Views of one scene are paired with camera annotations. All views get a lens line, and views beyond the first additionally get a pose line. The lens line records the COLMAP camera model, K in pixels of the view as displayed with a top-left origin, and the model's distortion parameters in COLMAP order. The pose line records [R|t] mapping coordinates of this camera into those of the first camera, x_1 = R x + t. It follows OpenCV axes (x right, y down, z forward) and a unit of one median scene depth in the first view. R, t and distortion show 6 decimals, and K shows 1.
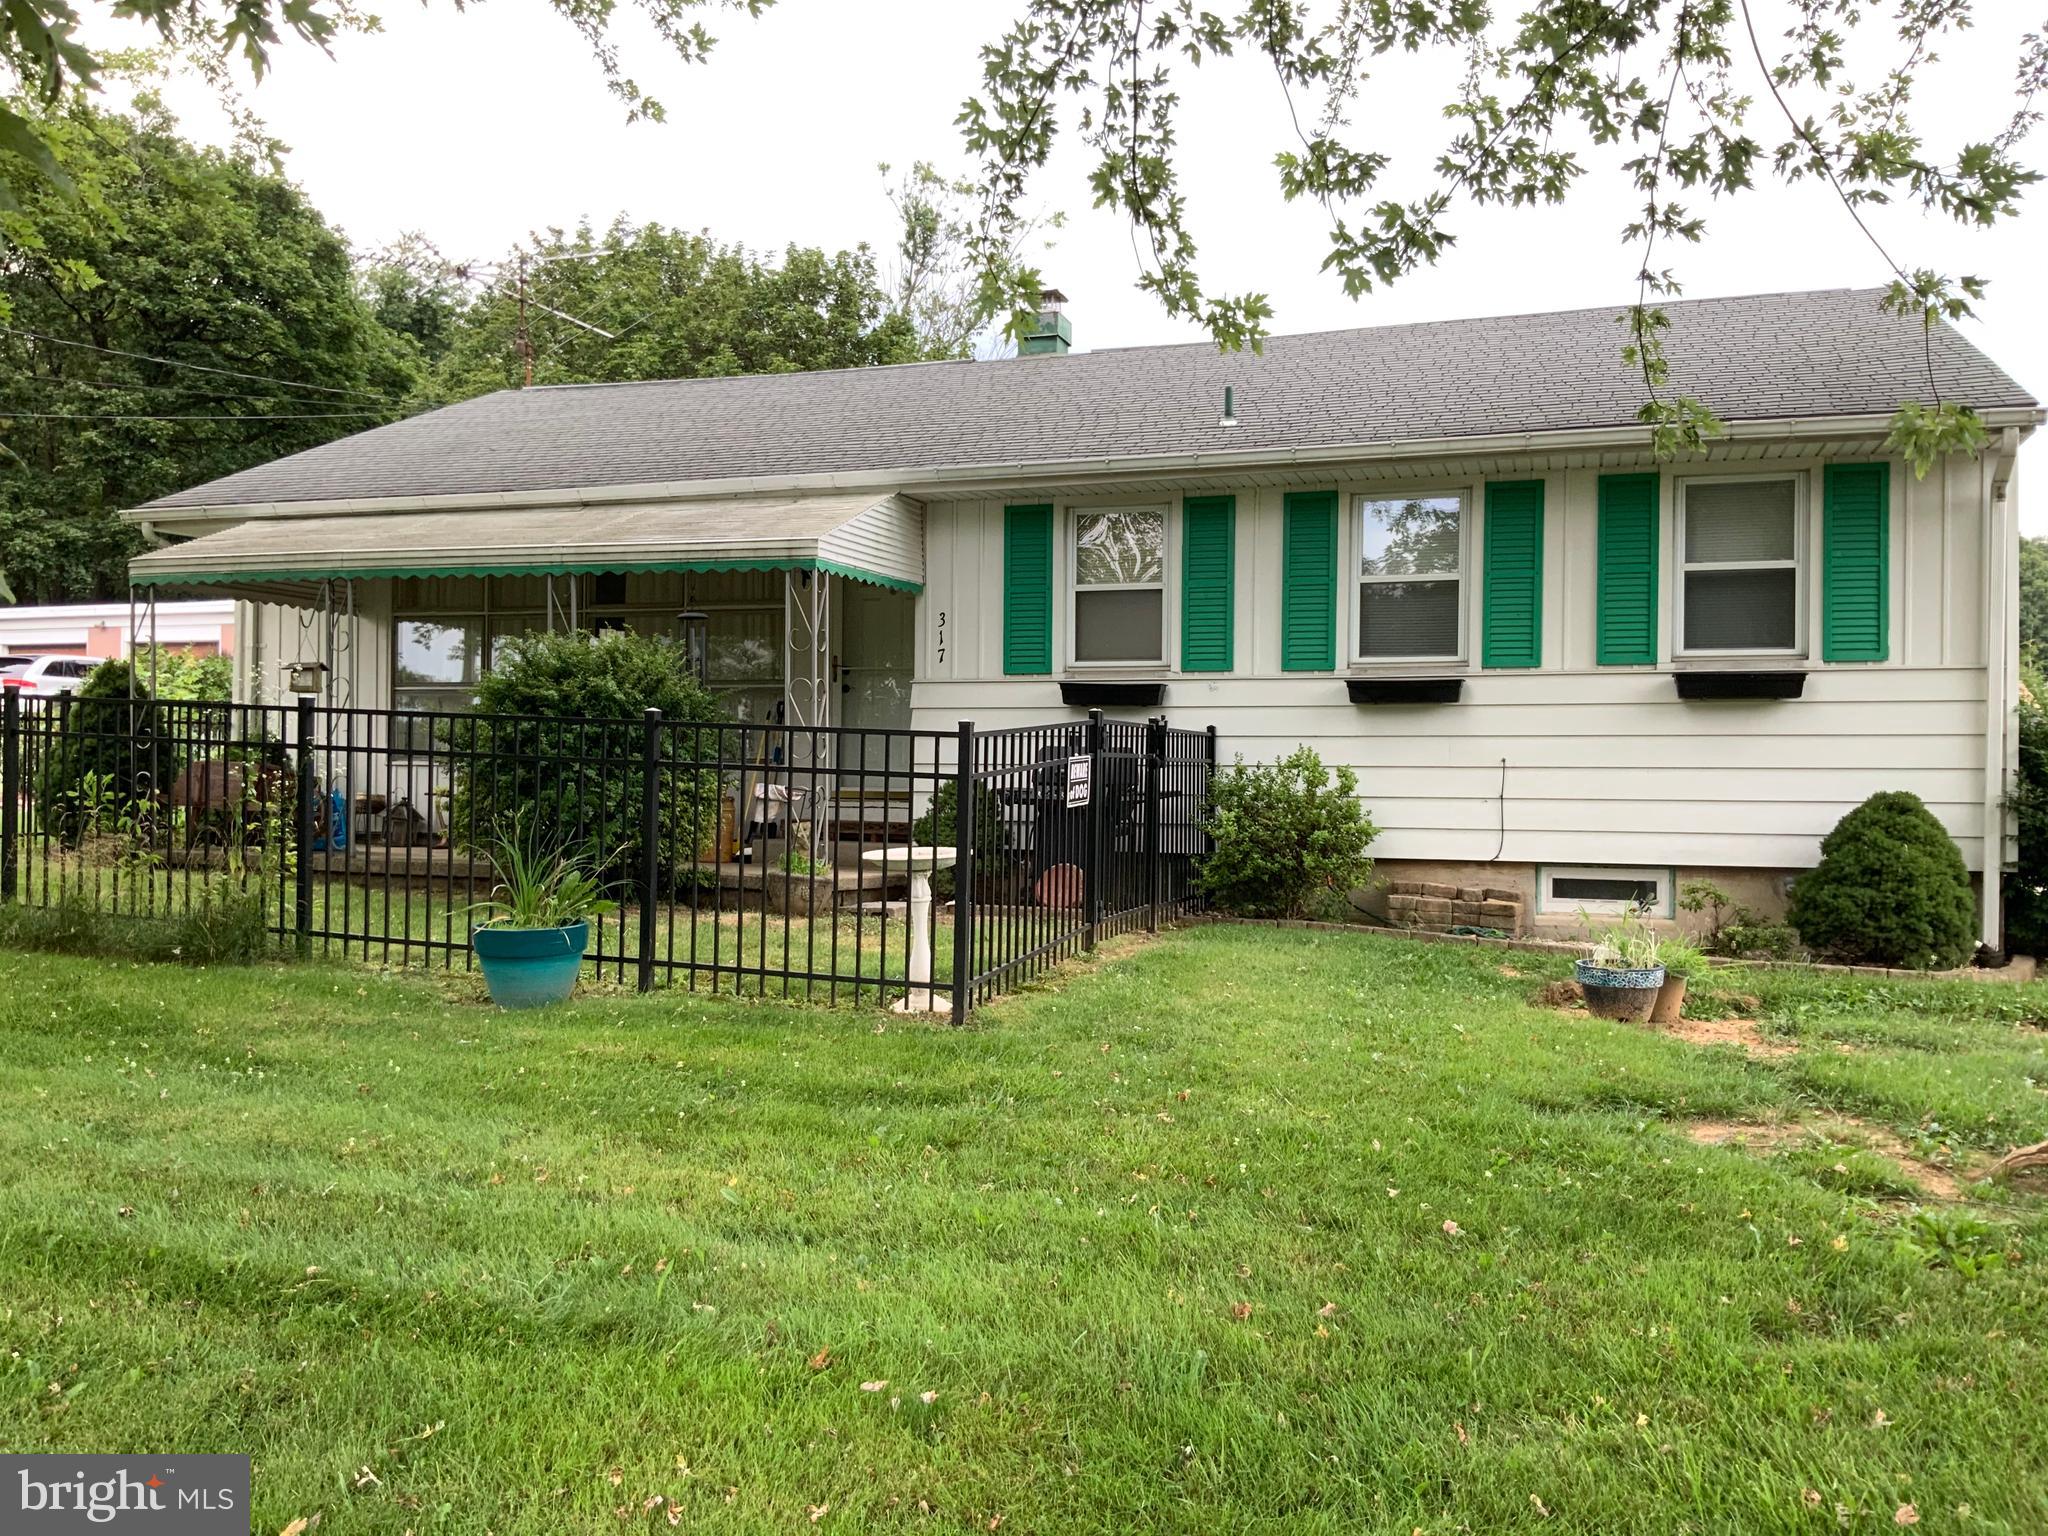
lens RADIAL K [[1721.3, 0, 1024.0], [0, 1721.3, 768.0], [0, 0, 1]] dist [0.001279, -0.000807]
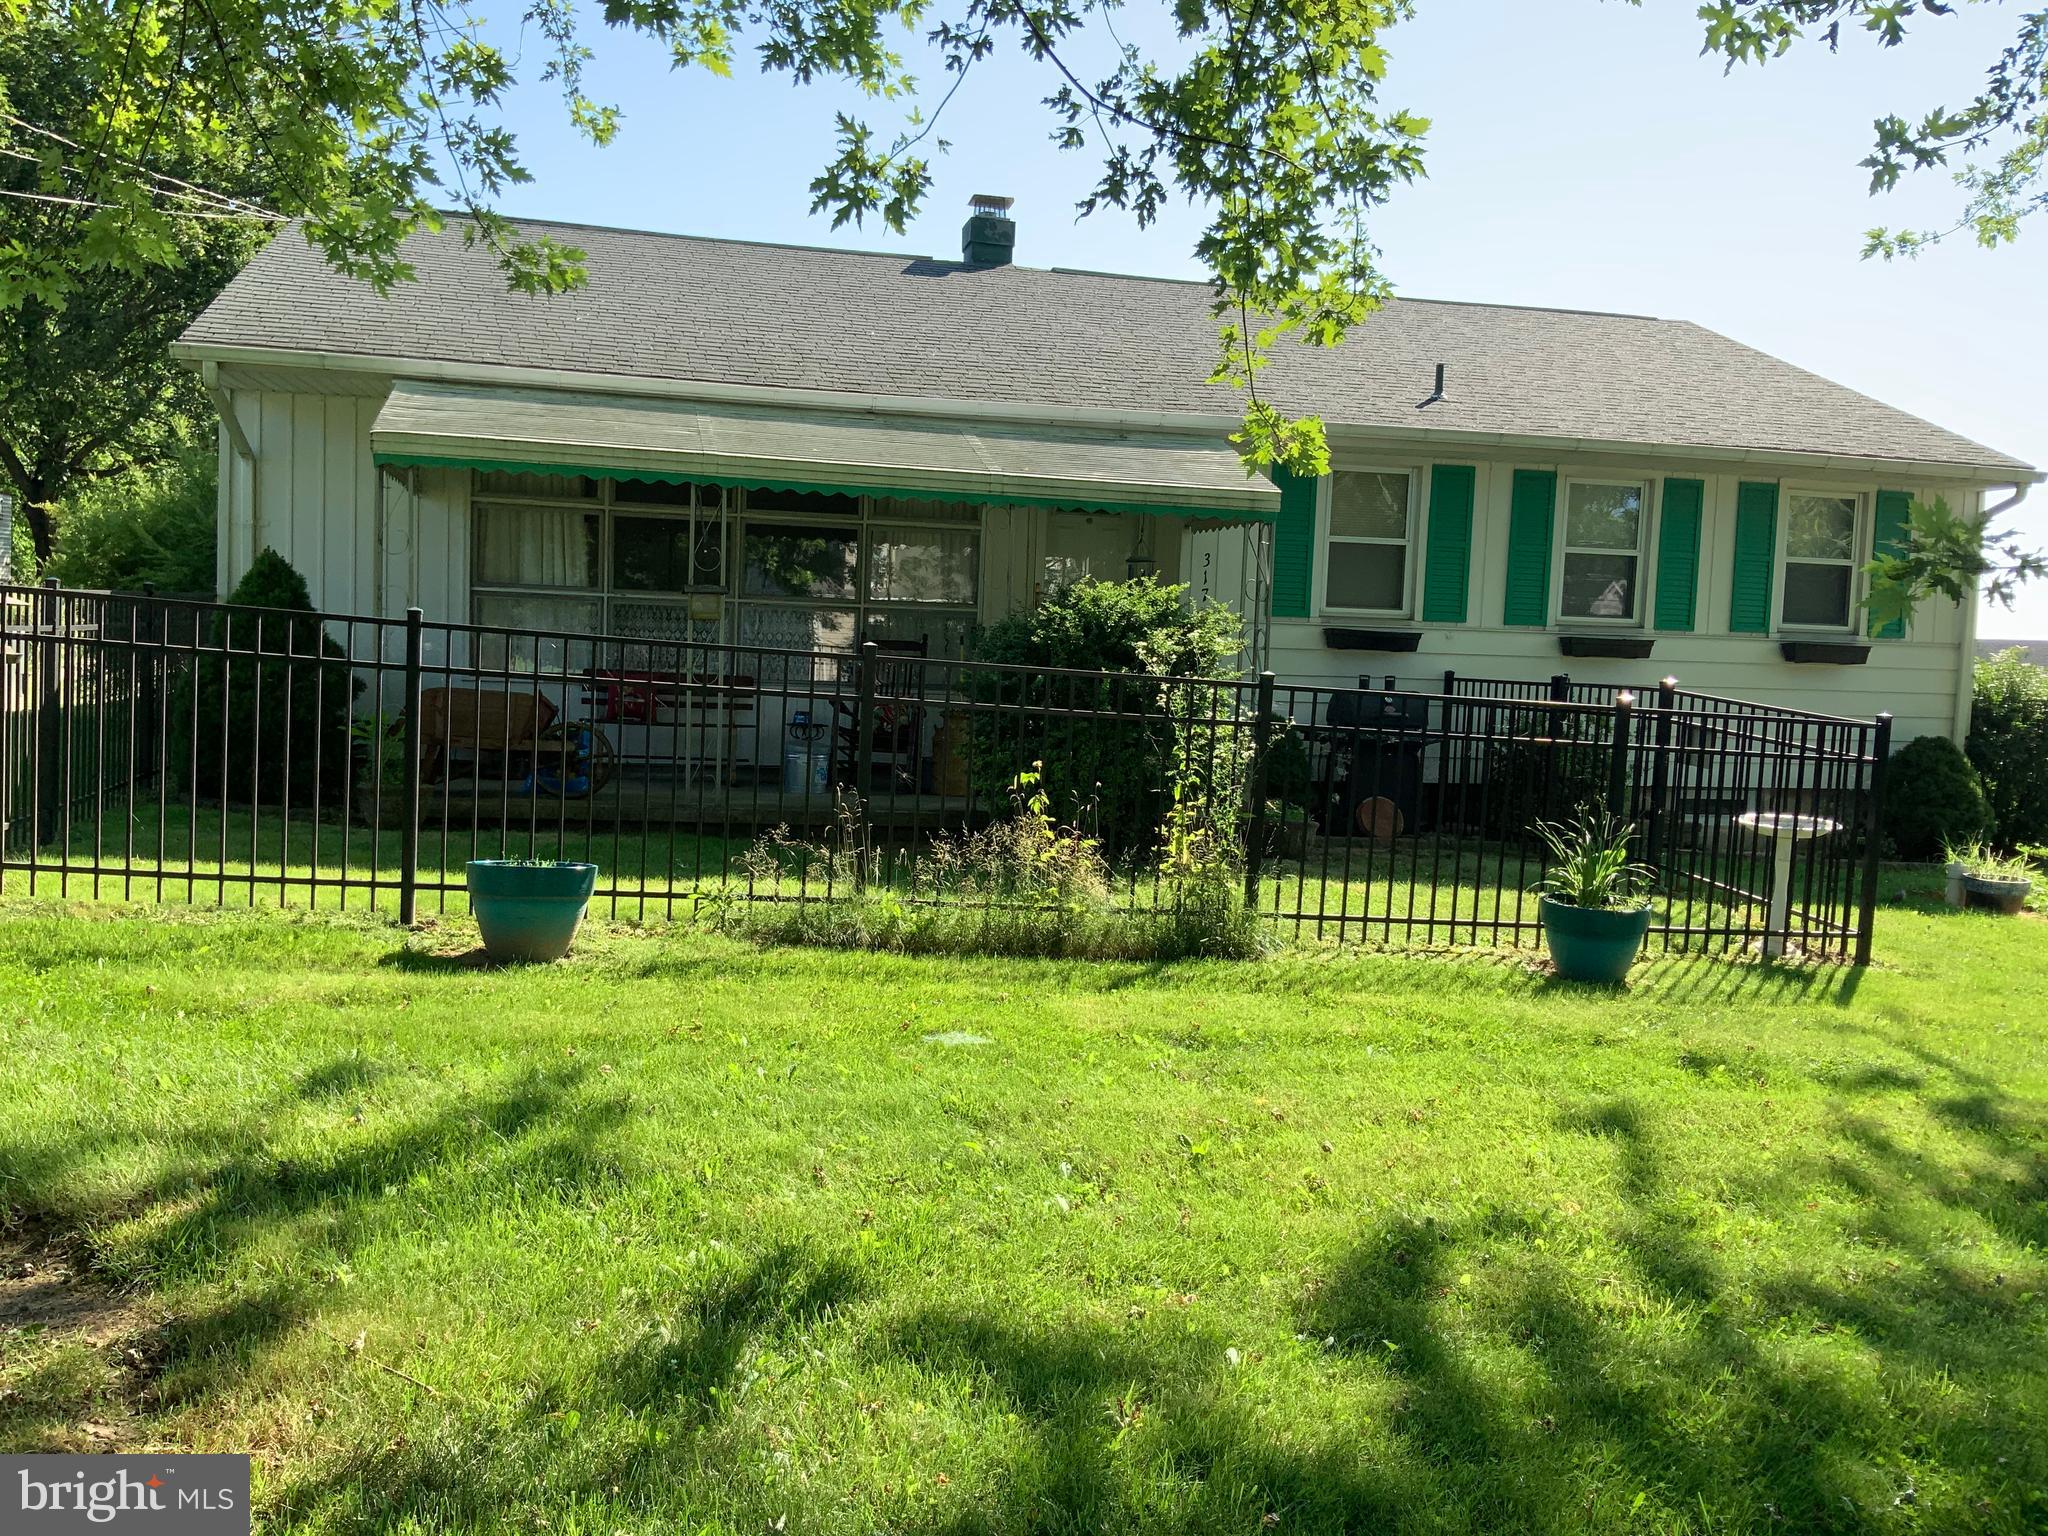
lens RADIAL K [[1721.3, 0, 1024.0], [0, 1721.3, 768.0], [0, 0, 1]] dist [0.001279, -0.000807]
pose [[0.852909, -0.016805, 0.521790, -0.780237], [-0.031082, 0.996074, 0.082887, -0.048800], [-0.521134, -0.086913, 0.849038, 0.182999]]
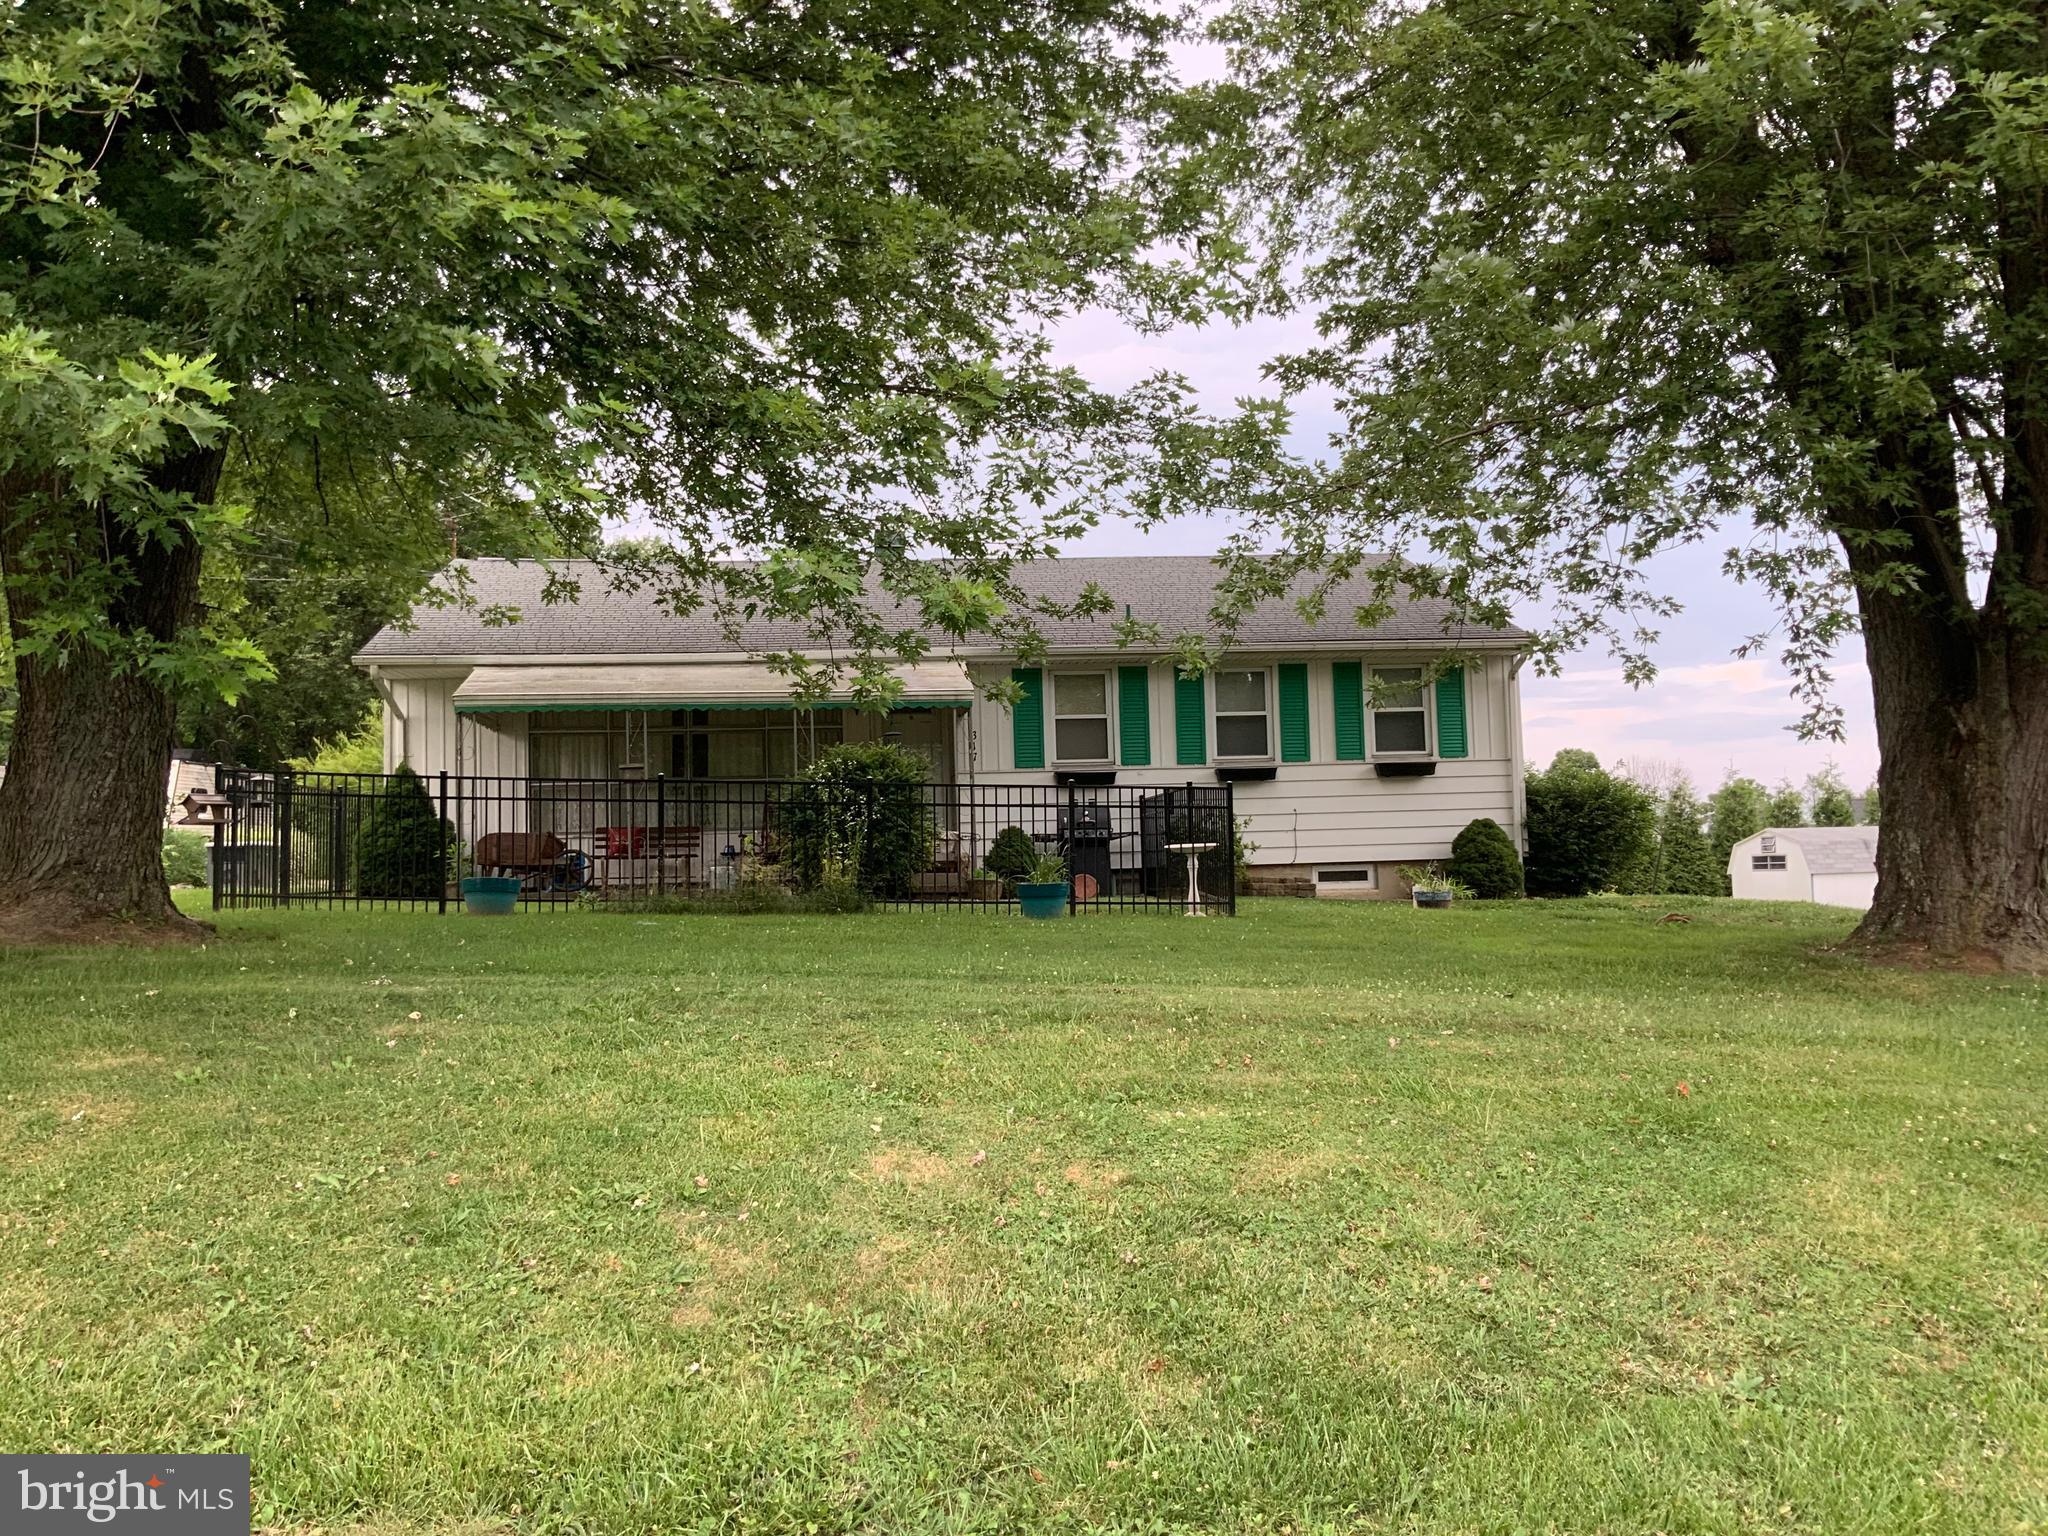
lens RADIAL K [[1721.3, 0, 1024.0], [0, 1721.3, 768.0], [0, 0, 1]] dist [0.001279, -0.000807]
pose [[0.899706, -0.007110, 0.436438, -0.832526], [0.036936, 0.997521, -0.059892, 0.052574], [-0.434930, 0.070005, 0.897739, -0.588110]]
